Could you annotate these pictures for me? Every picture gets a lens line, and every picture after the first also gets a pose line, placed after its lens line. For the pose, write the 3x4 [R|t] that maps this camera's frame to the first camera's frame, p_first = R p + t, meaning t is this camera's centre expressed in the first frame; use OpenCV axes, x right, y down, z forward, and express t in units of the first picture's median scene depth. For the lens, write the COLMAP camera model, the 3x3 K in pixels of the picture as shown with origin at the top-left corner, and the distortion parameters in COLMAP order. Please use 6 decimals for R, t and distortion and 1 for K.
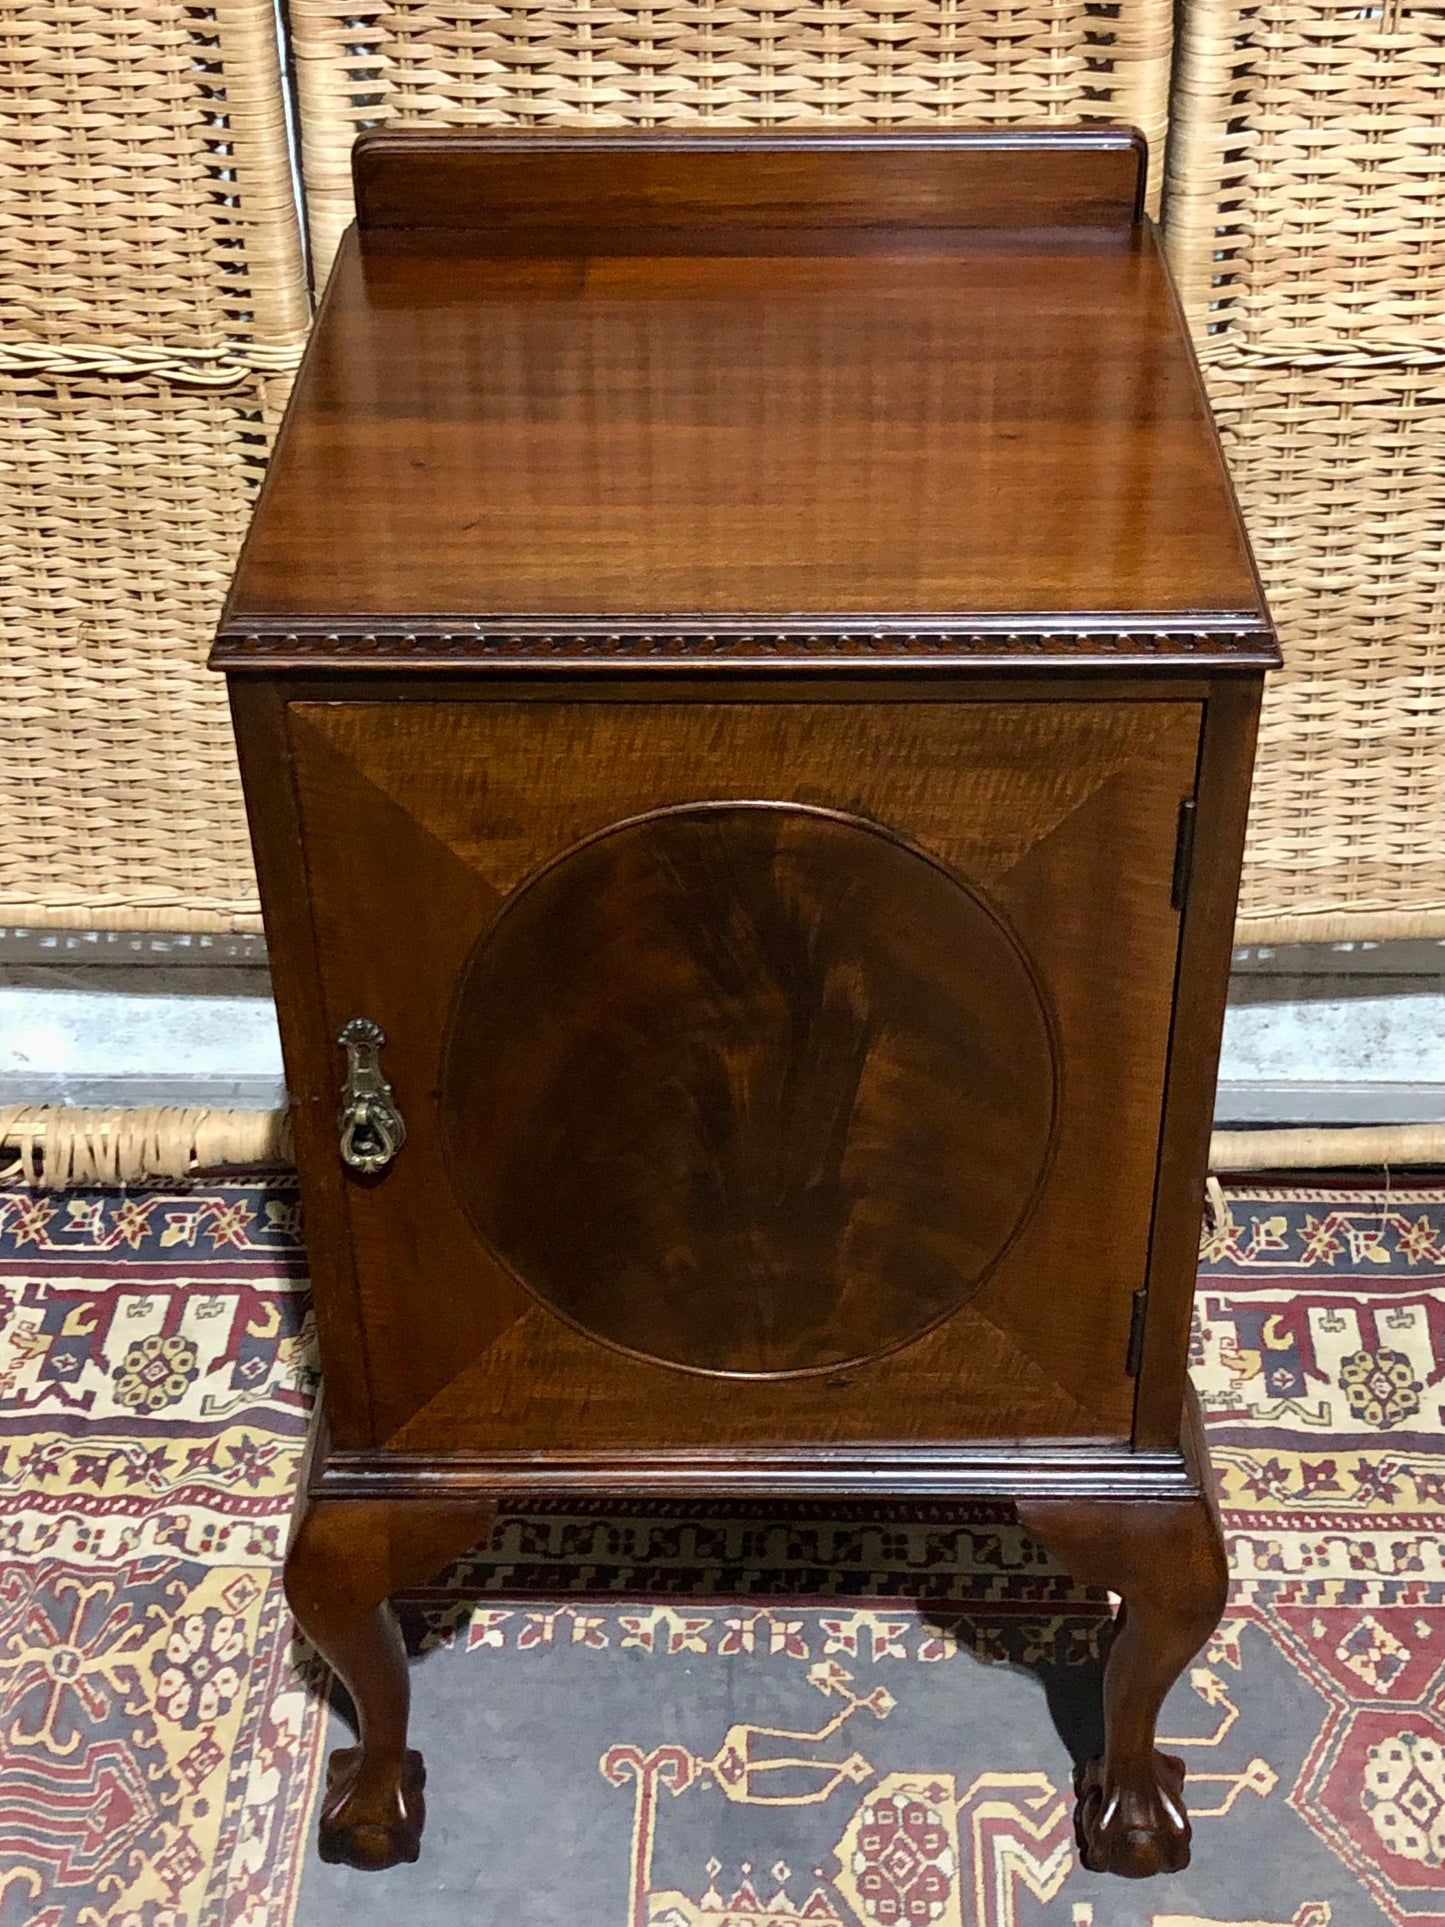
lens RADIAL K [[2857.9, 0, 723.9], [0, 2857.9, 939.0], [0, 0, 1]] dist [0.011890, 0.000000]
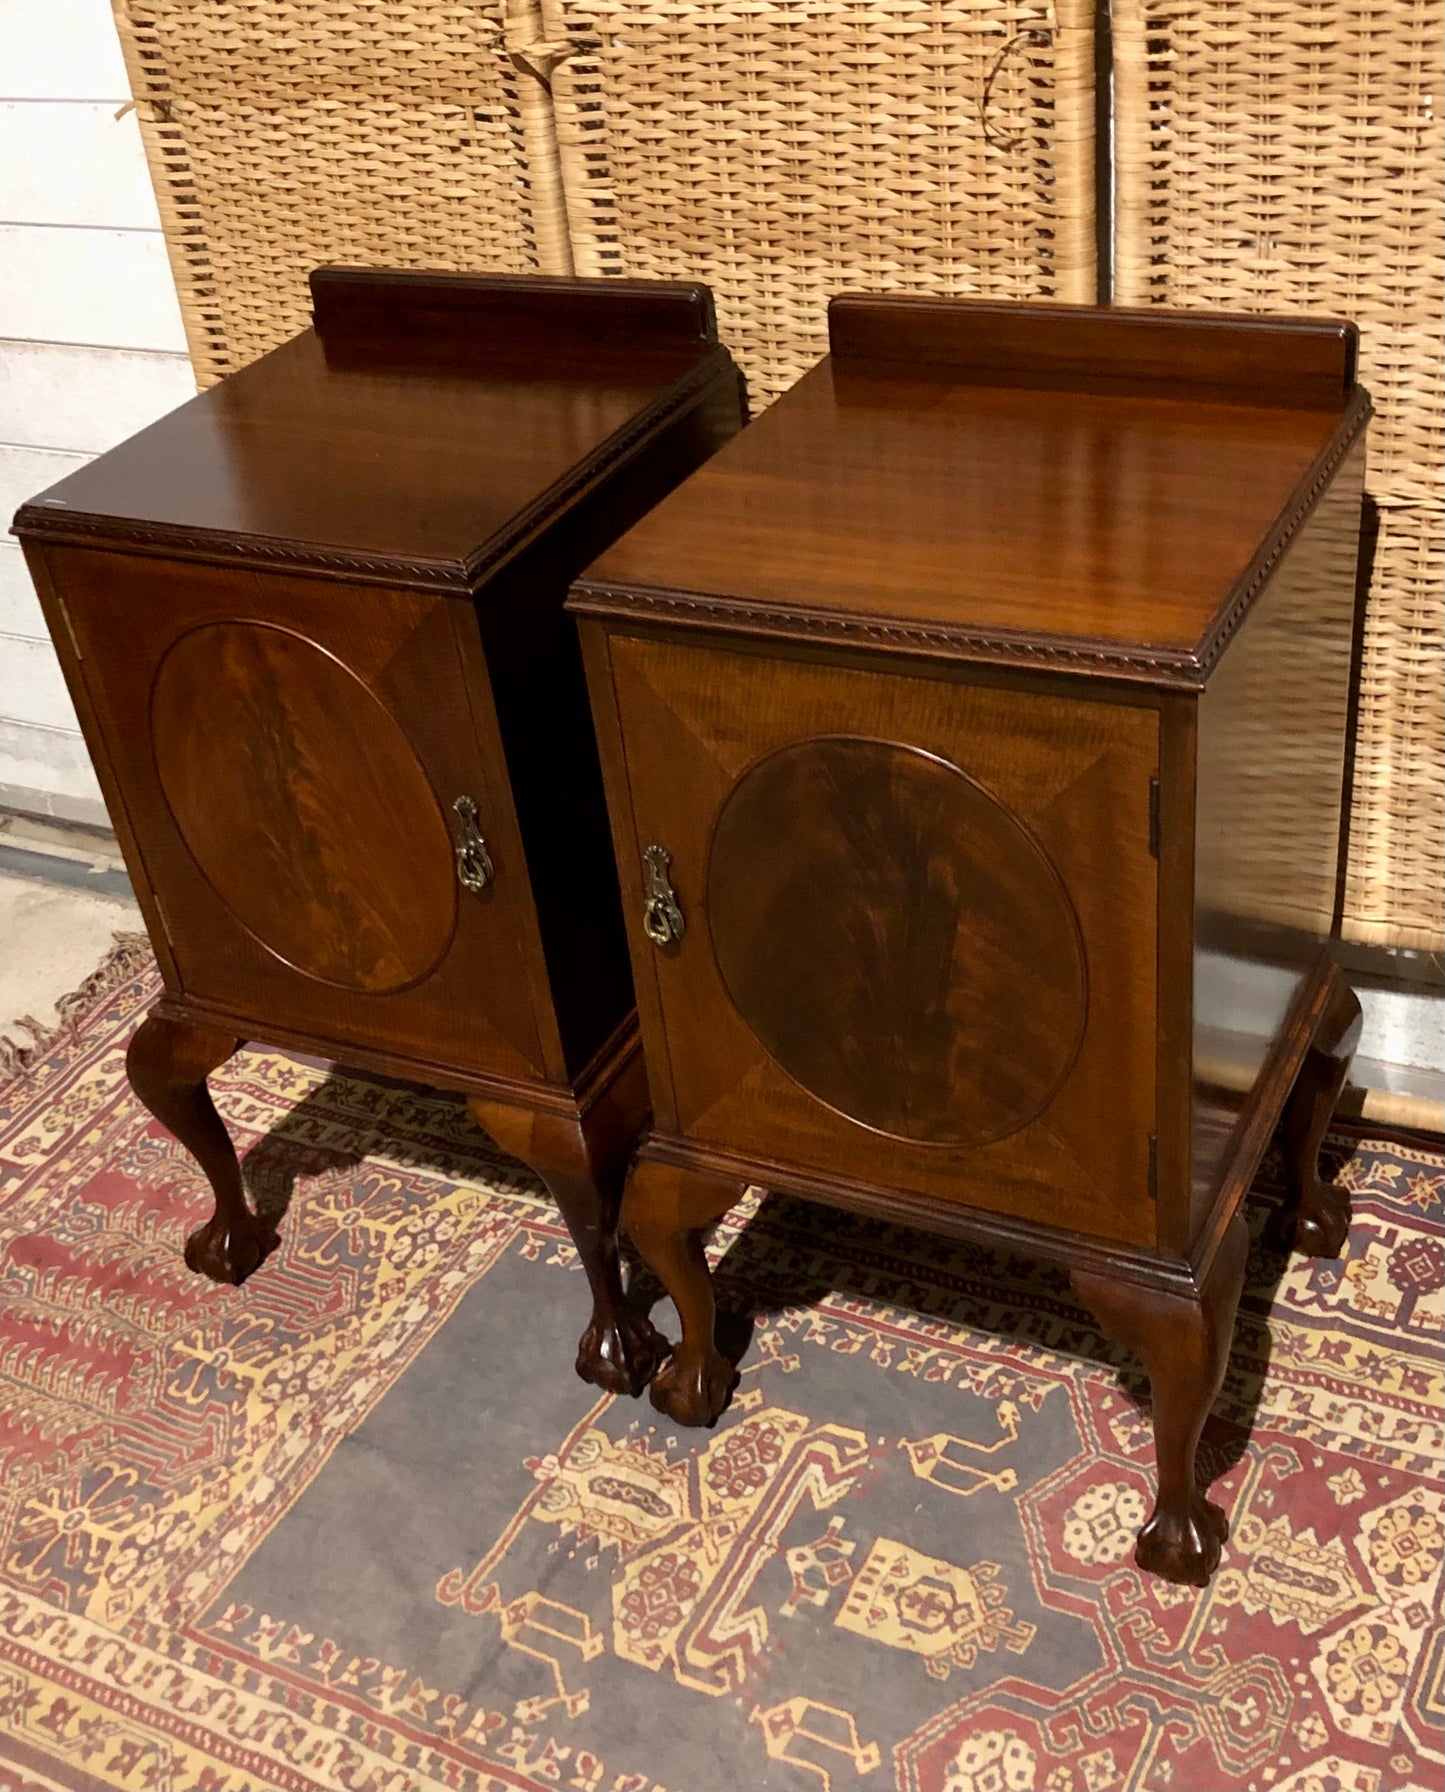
lens RADIAL K [[2245.2, 0, 682.5], [0, 2245.2, 905.1], [0, 0, 1]] dist [0.021697, 0.000000]
pose [[0.896503, 0.164660, -0.411301, 0.472772], [-0.168481, 0.985329, 0.027232, 0.010617], [0.409751, 0.044883, 0.911093, -0.096290]]
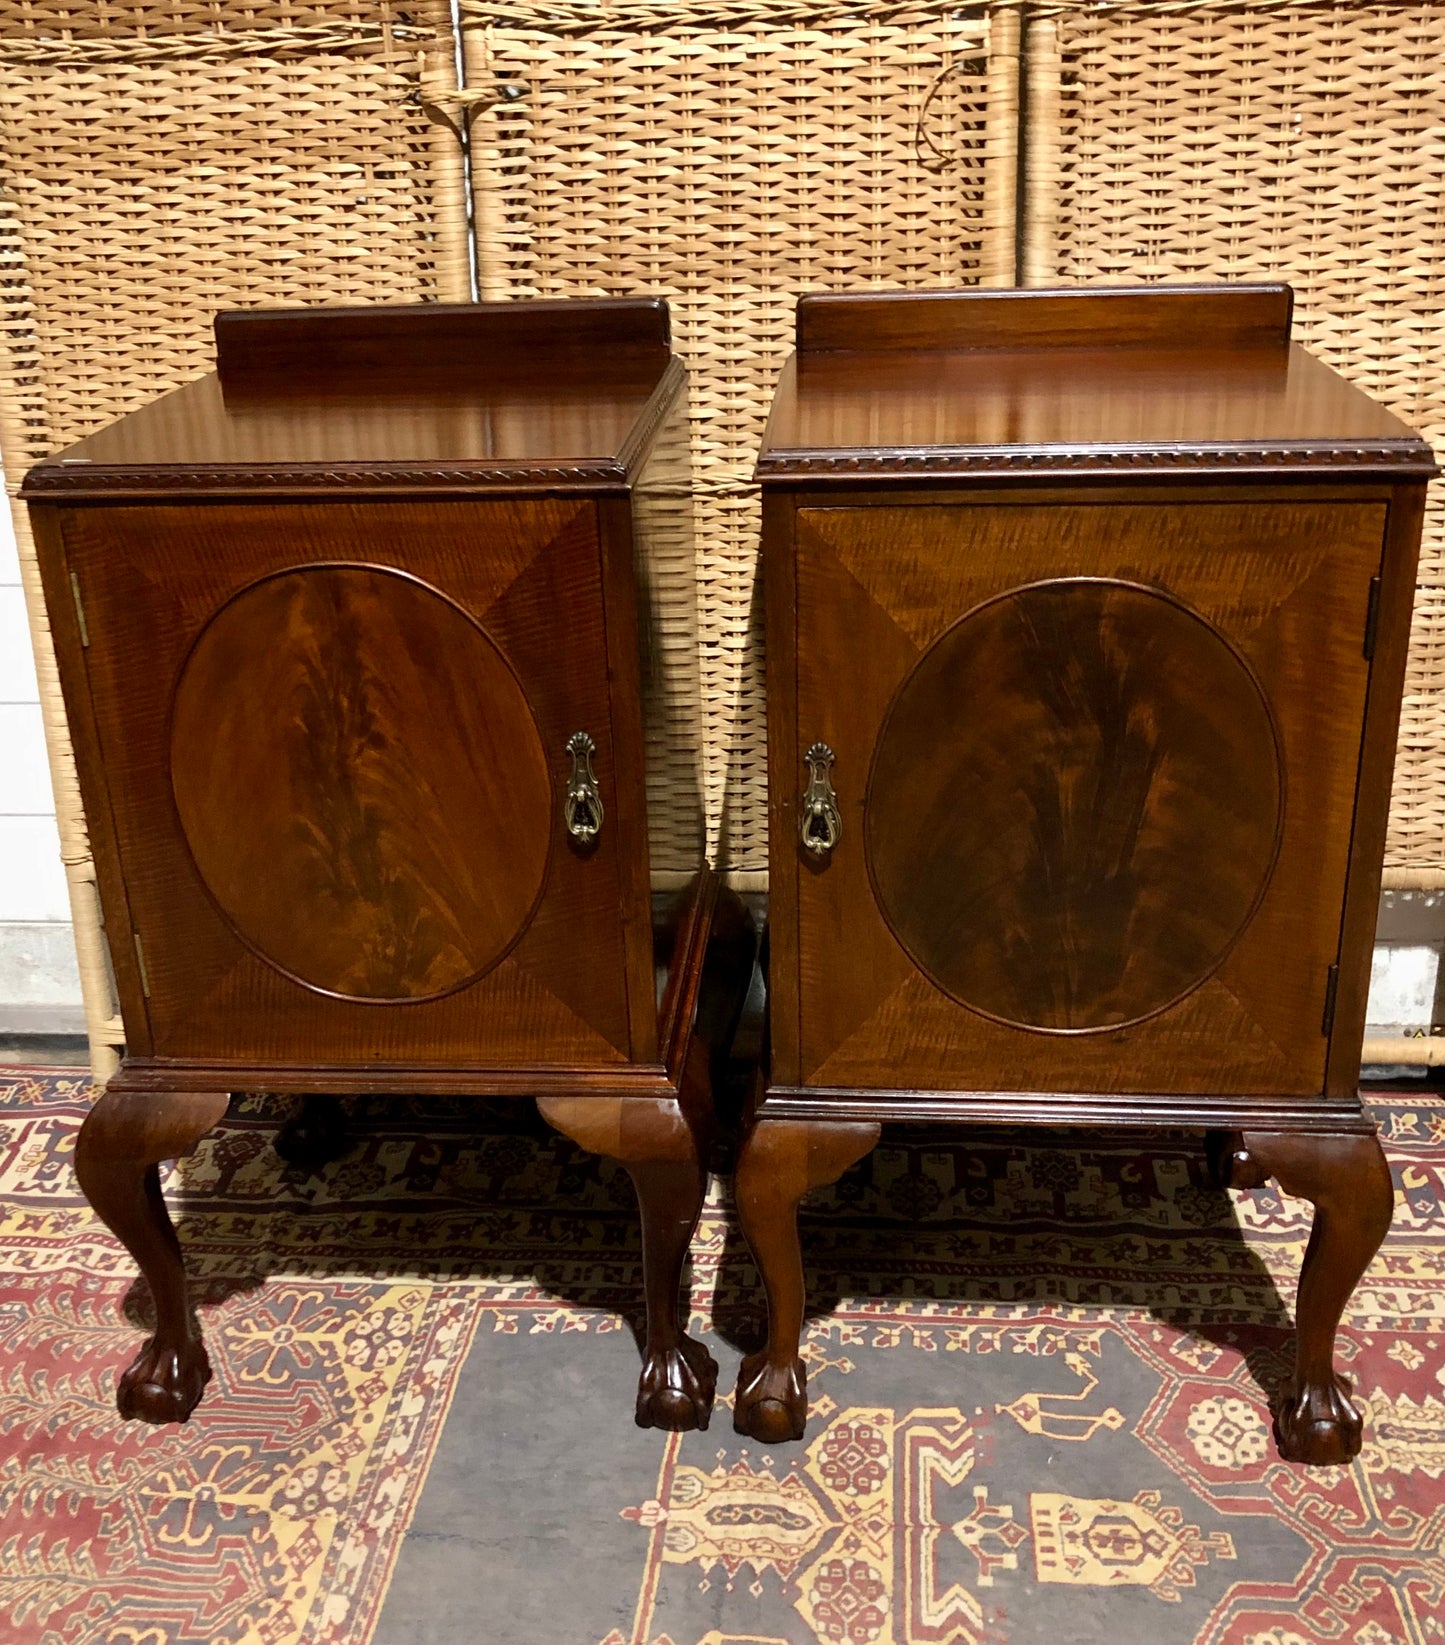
lens RADIAL K [[1960.2, 0, 694.3], [0, 1960.2, 826.1], [0, 0, 1]] dist [0.011754, 0.000000]
pose [[0.998038, 0.003242, -0.062521, 0.043895], [-0.017971, 0.971466, -0.236495, 0.252672], [0.059971, 0.237155, 0.969619, -0.013999]]
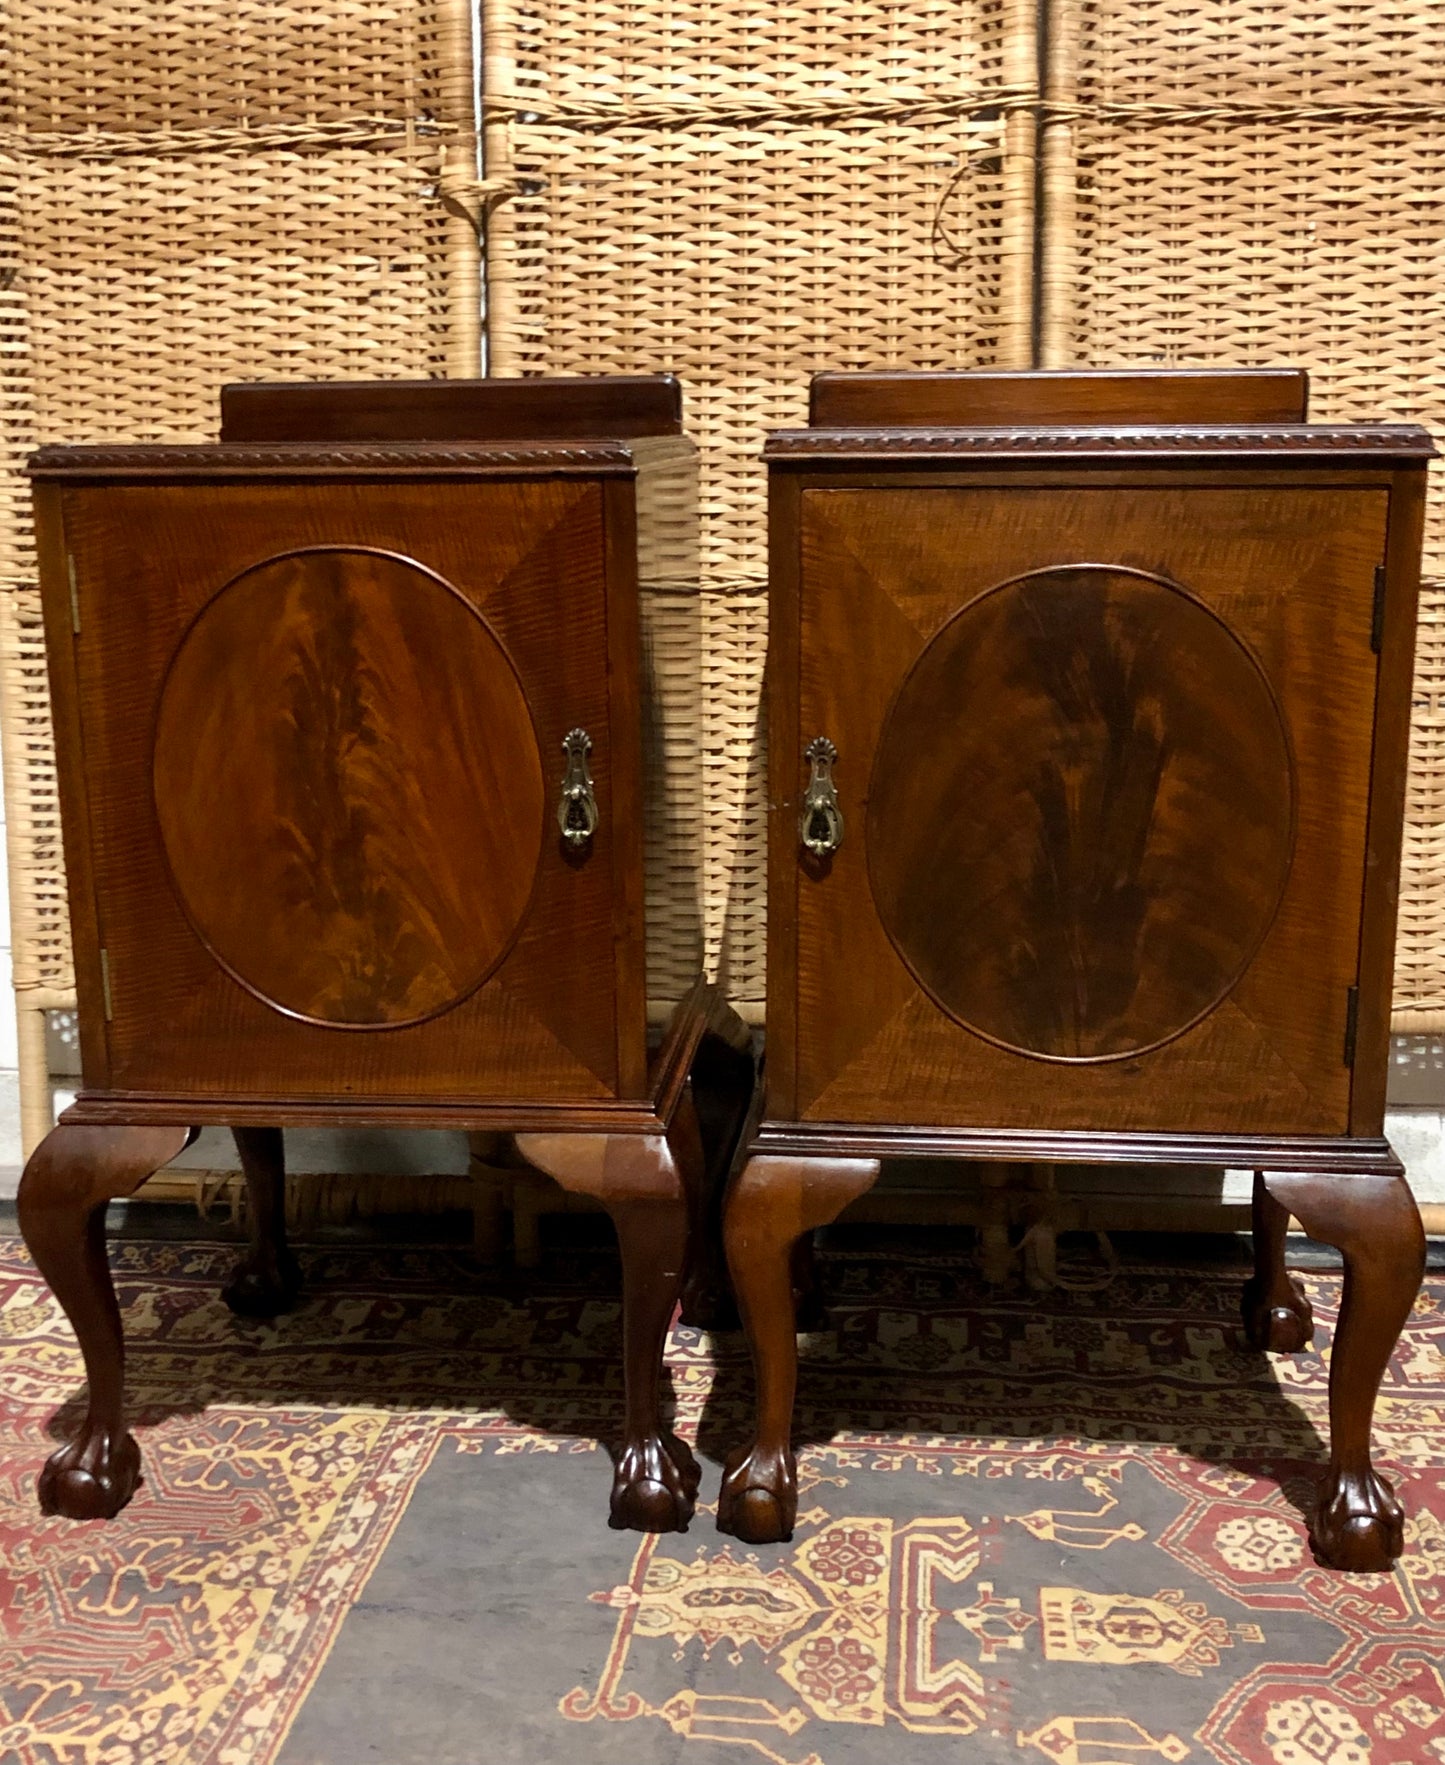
lens RADIAL K [[2244.2, 0, 707.7], [0, 2244.2, 925.6], [0, 0, 1]] dist [0.024721, 0.000000]
pose [[0.997884, 0.019924, -0.061886, 0.057393], [-0.043221, 0.914382, -0.402539, 0.476412], [0.048567, 0.404363, 0.913308, -0.035486]]
